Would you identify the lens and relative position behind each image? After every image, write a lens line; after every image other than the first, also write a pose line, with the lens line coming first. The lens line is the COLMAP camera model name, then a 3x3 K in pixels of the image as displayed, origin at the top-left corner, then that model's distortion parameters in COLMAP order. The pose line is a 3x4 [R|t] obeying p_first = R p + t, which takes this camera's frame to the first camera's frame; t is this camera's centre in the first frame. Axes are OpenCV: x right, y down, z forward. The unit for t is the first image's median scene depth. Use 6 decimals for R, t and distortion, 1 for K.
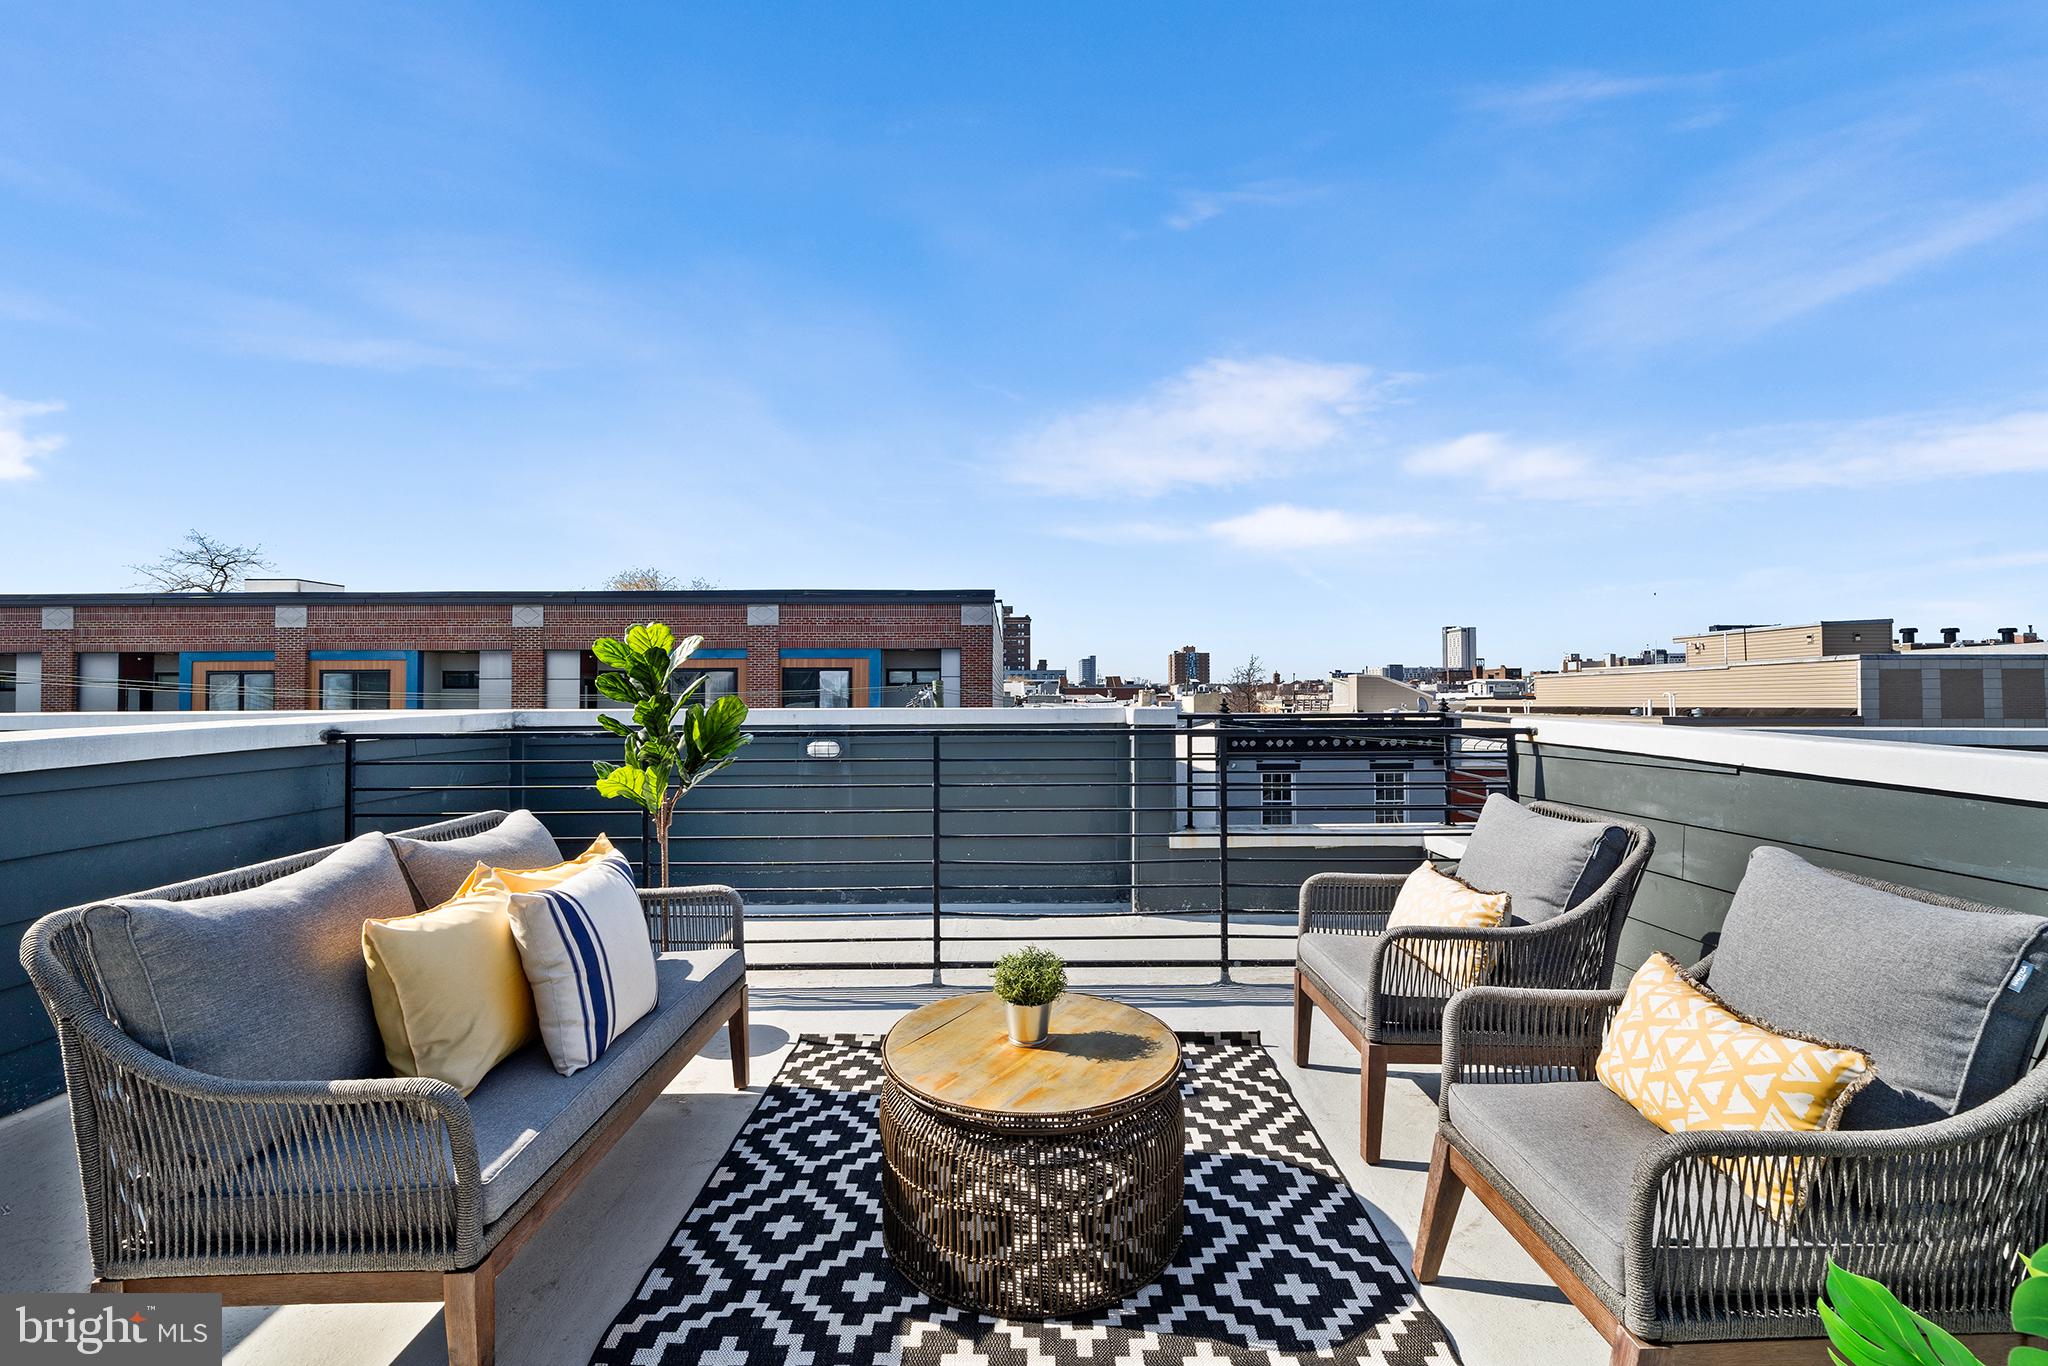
lens RADIAL K [[905.0, 0, 1024.0], [0, 905.0, 683.0], [0, 0, 1]] dist [-0.000117, -0.000045]
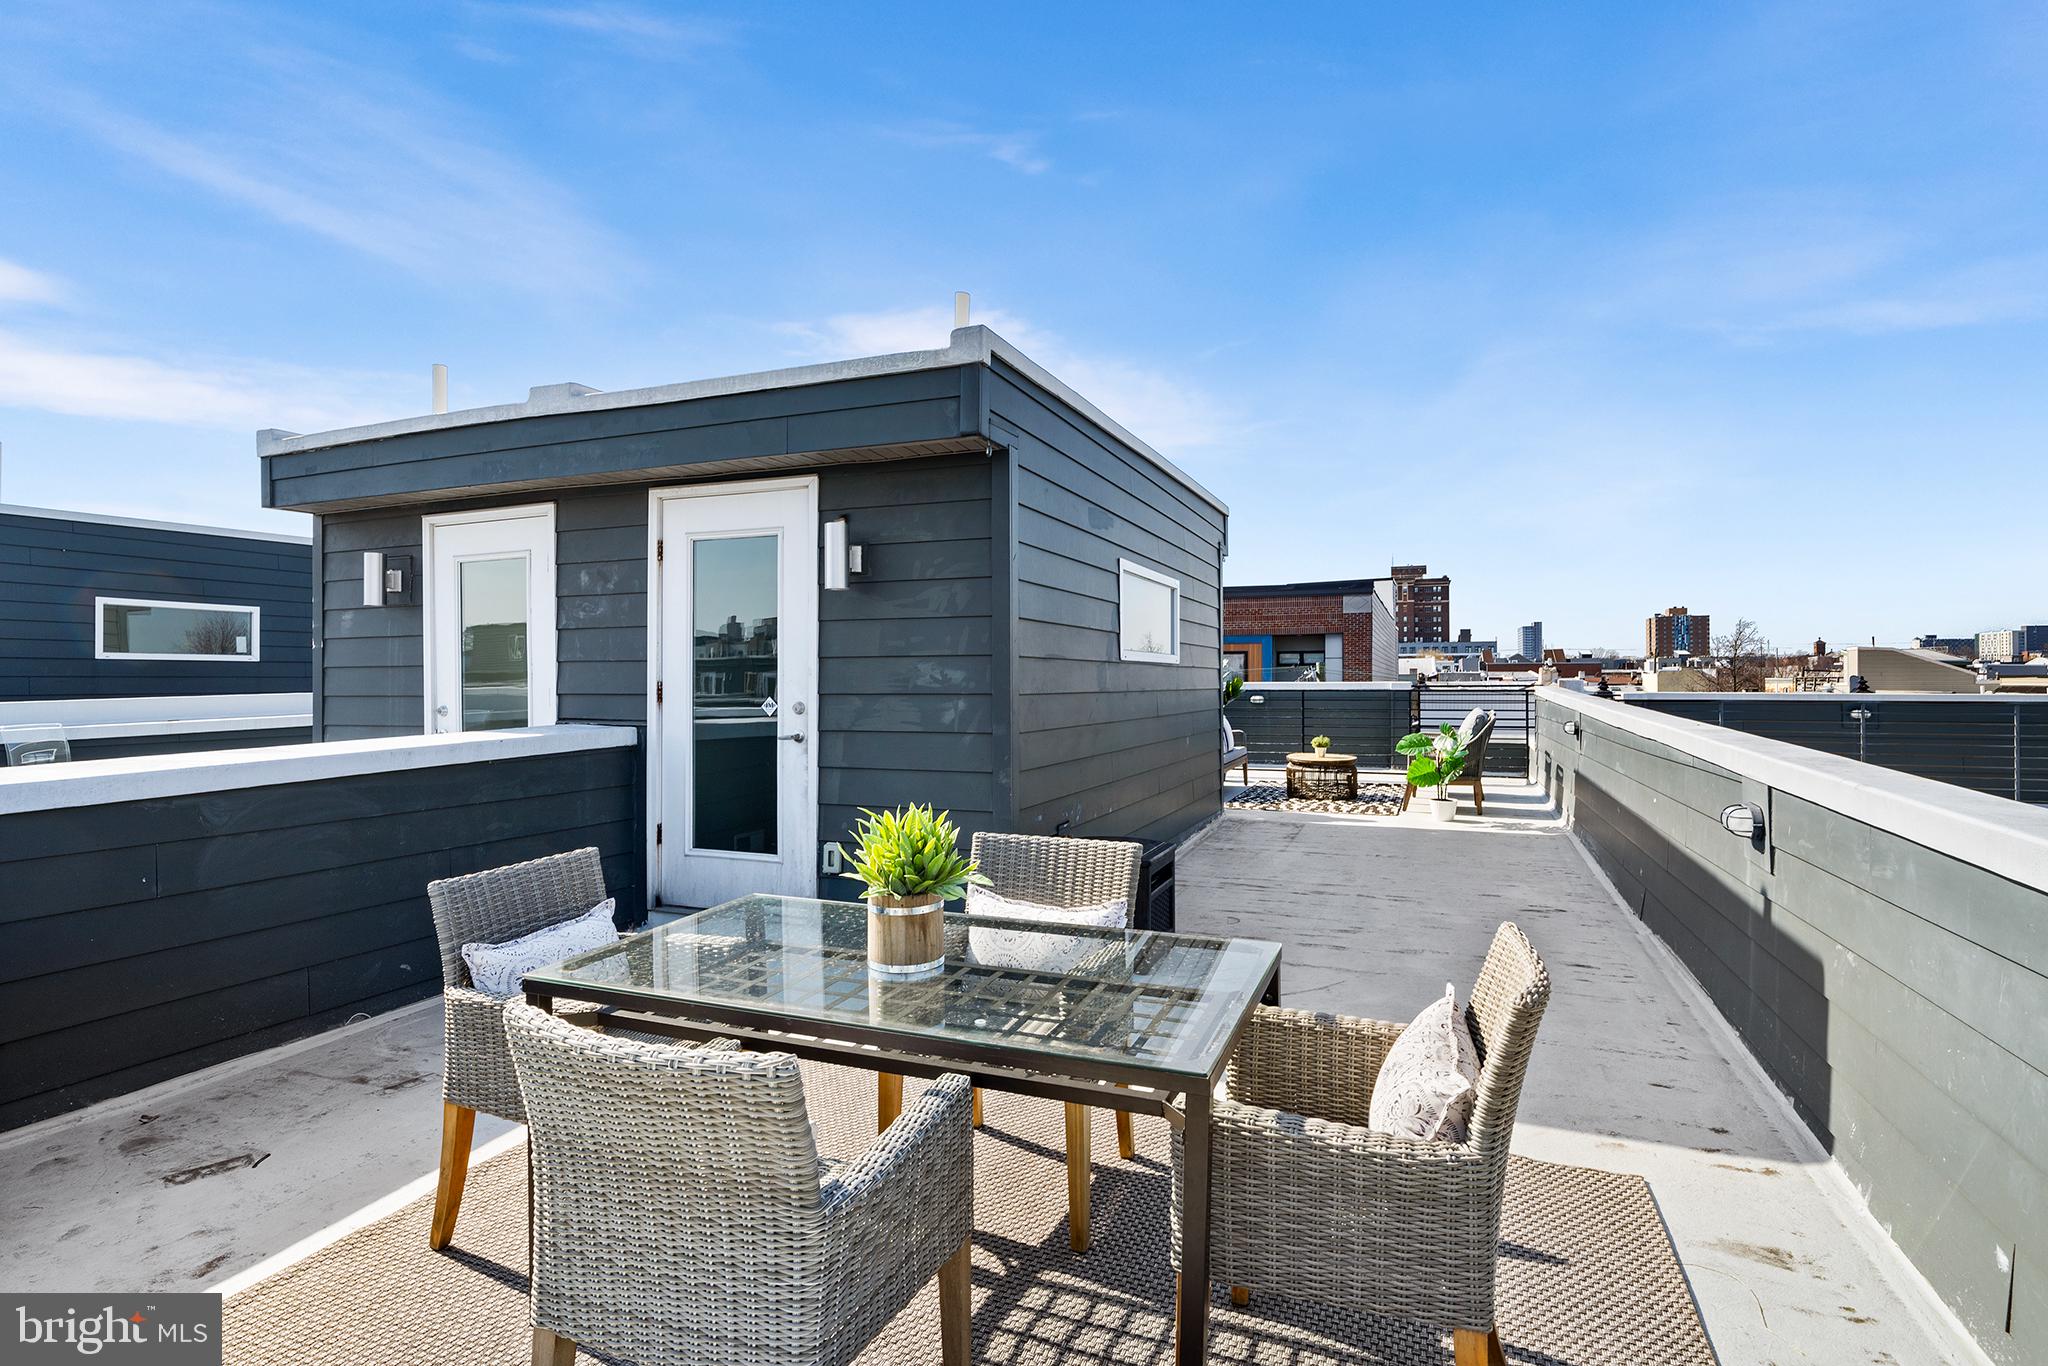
lens RADIAL K [[998.3, 0, 1024.0], [0, 998.3, 683.0], [0, 0, 1]] dist [-0.001230, -0.000108]
pose [[0.923072, 0.001052, -0.384627, 0.044233], [0.008054, 0.999724, 0.022063, -0.006388], [0.384544, -0.023463, 0.922808, -0.329046]]
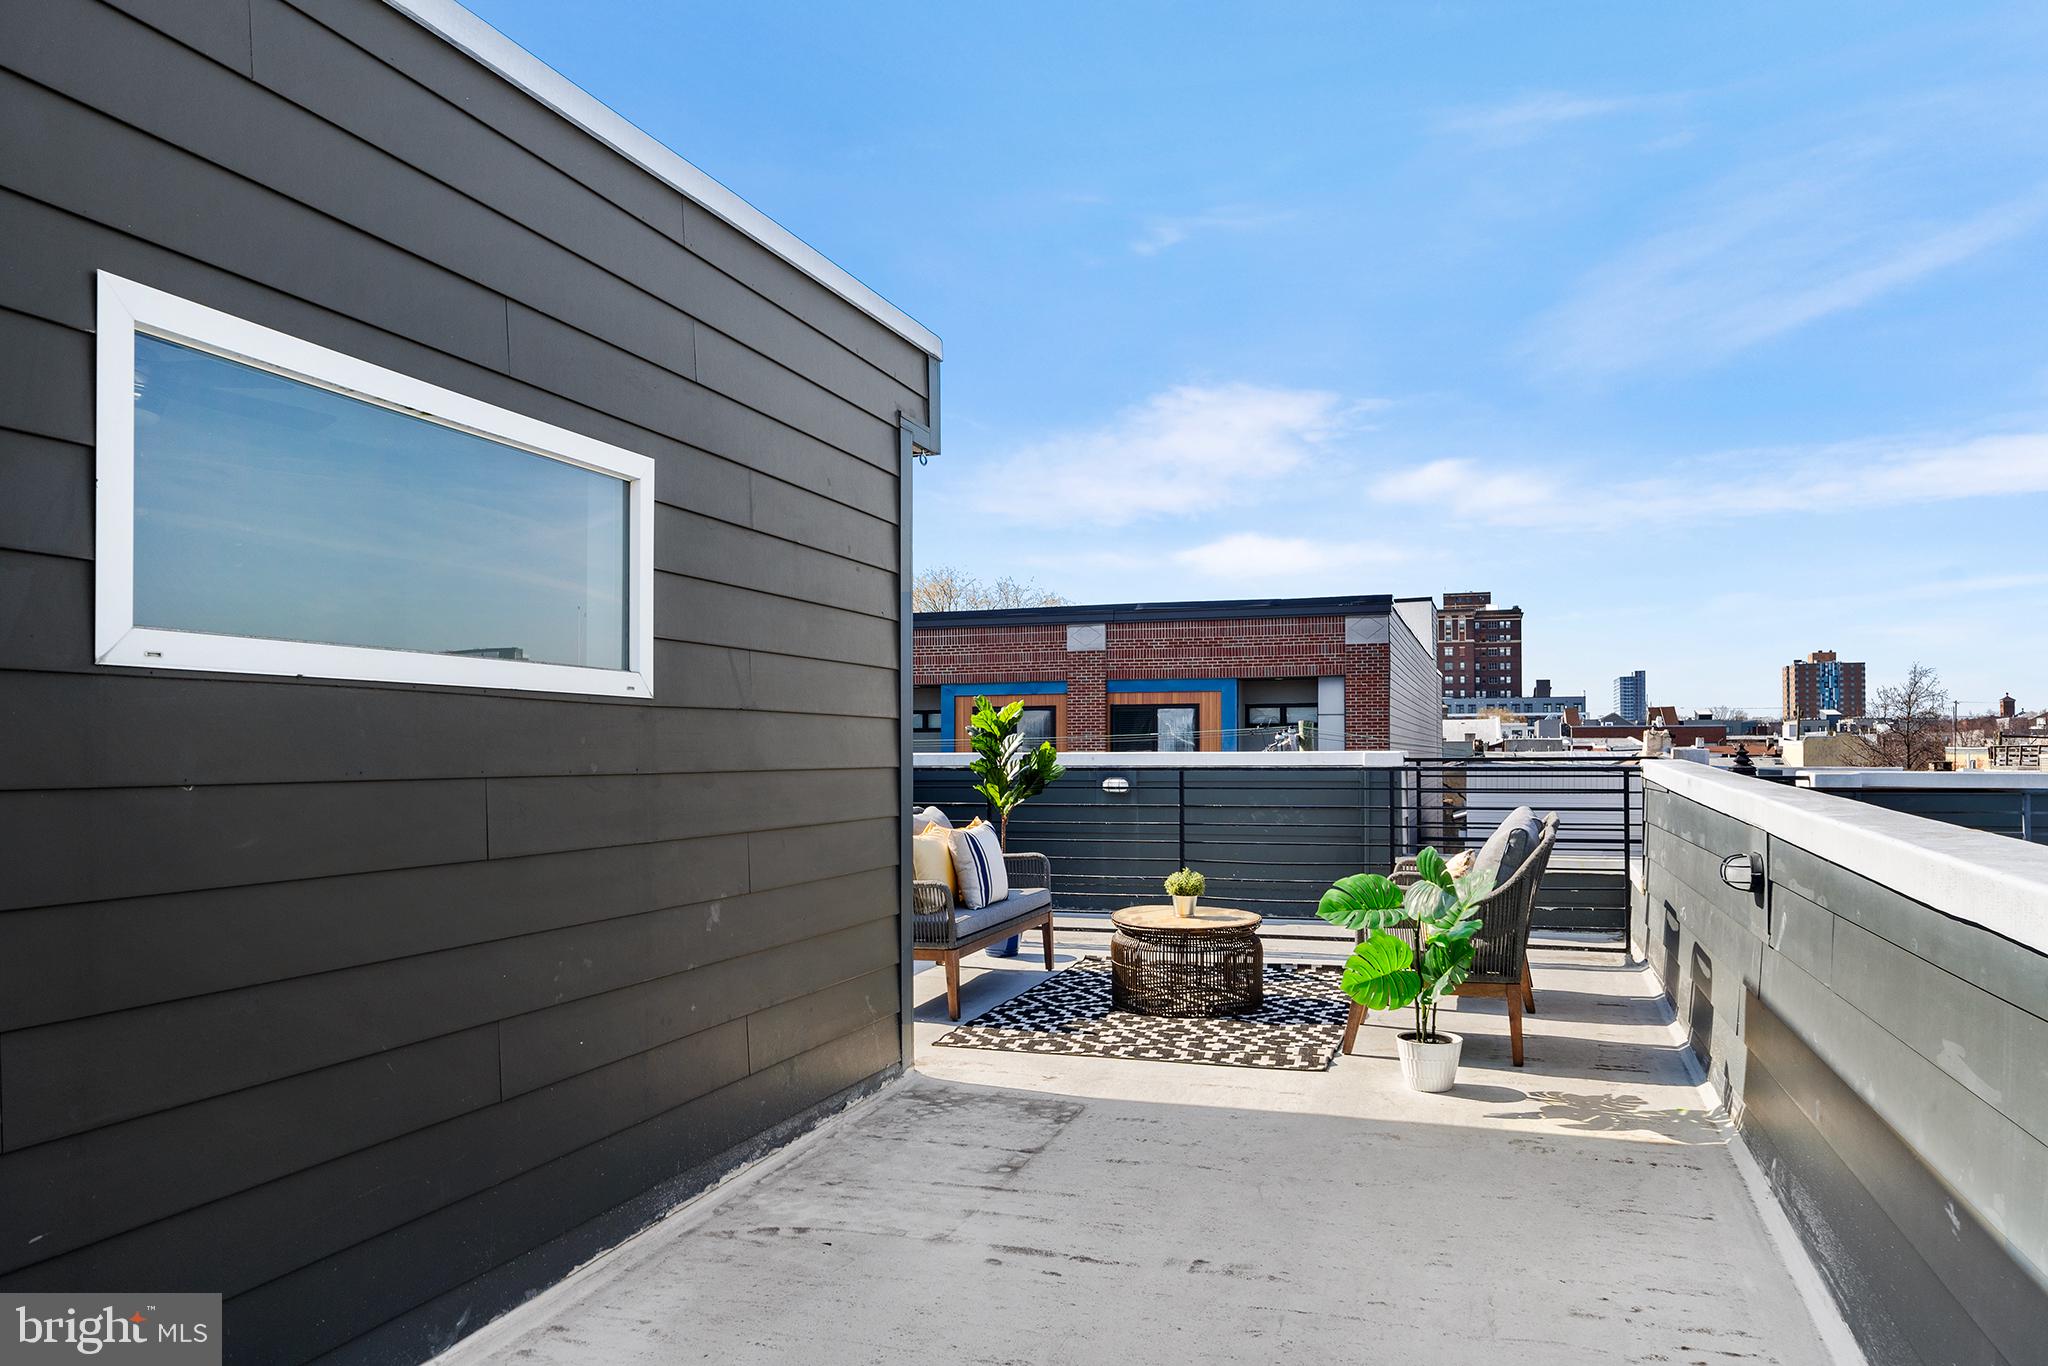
lens RADIAL K [[1407.4, 0, 1014.9], [0, 1407.4, 743.8], [0, 0, 1]] dist [-0.001028, -0.000601]
pose [[0.943540, -0.001426, -0.331257, 0.055861], [0.006887, 0.999859, 0.015313, -0.002500], [0.331188, -0.016730, 0.943416, -0.168018]]
